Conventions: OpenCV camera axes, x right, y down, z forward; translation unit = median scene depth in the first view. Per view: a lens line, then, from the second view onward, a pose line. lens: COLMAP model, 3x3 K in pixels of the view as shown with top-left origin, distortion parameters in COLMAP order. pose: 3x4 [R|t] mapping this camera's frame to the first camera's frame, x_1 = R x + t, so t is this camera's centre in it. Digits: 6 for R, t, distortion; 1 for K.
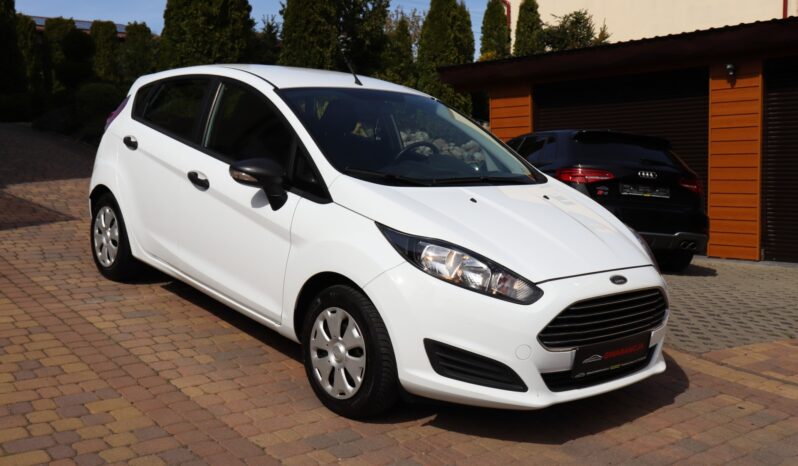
lens RADIAL K [[868.3, 0, 372.3], [0, 868.3, 235.6], [0, 0, 1]] dist [-0.057493, 0.023265]
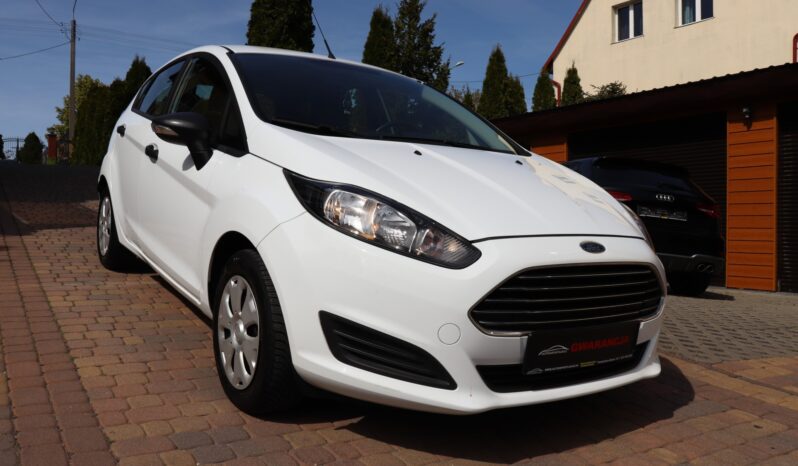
lens RADIAL K [[688.6, 0, 373.7], [0, 688.6, 232.1], [0, 0, 1]] dist [-0.151158, 0.101681]
pose [[0.992275, 0.023308, -0.121846, 0.147108], [-0.031990, 0.997048, -0.069796, 0.075180], [0.119859, 0.073154, 0.990092, 0.342529]]
